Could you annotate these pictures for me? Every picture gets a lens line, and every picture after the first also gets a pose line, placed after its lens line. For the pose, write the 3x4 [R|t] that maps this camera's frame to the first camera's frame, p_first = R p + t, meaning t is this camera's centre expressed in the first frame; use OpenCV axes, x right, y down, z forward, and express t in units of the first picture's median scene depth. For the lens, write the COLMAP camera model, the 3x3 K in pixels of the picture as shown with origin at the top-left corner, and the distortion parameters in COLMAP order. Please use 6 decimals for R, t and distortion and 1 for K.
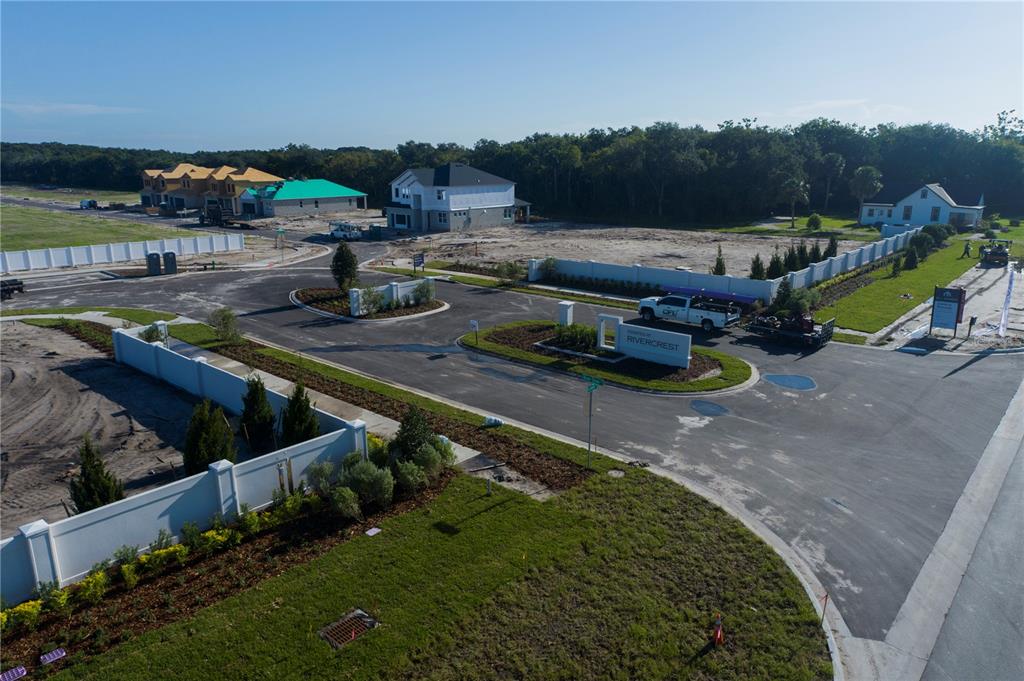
lens RADIAL K [[690.6, 0, 514.1], [0, 690.6, 336.6], [0, 0, 1]] dist [-0.010980, 0.012312]
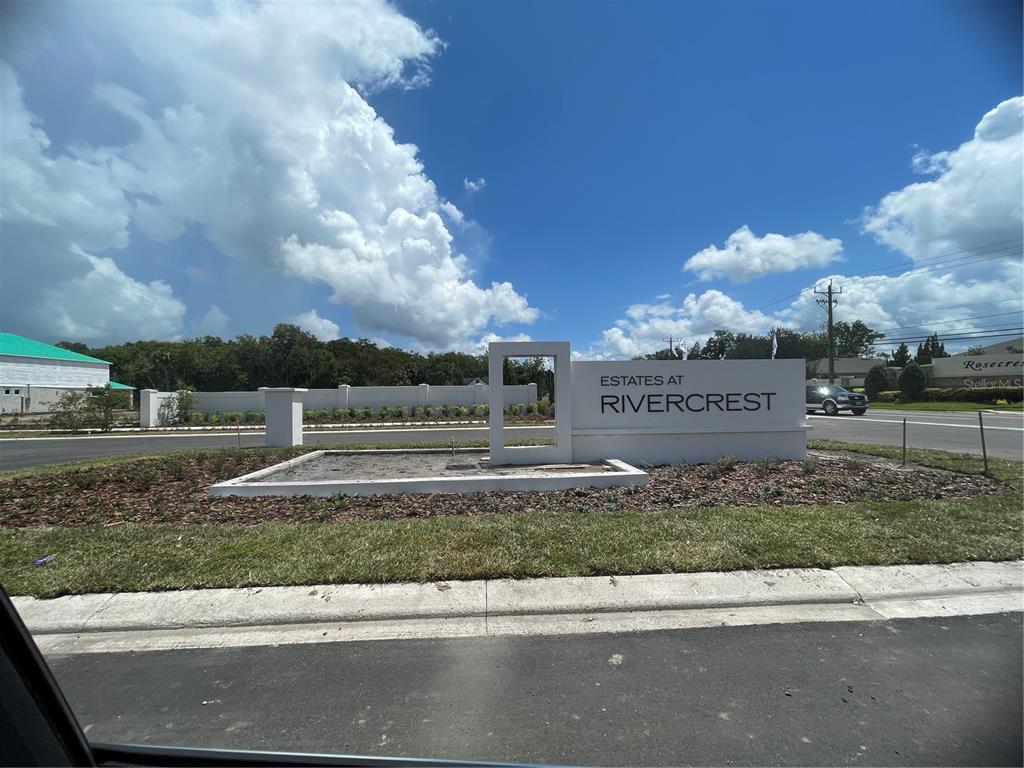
lens RADIAL K [[417.1, 0, 509.7], [0, 417.1, 385.3], [0, 0, 1]] dist [-0.000332, -0.000079]
pose [[0.722803, 0.011550, 0.690957, 0.004979], [0.184790, 0.960220, -0.209358, 0.020130], [-0.665889, 0.279006, 0.691916, 0.693499]]
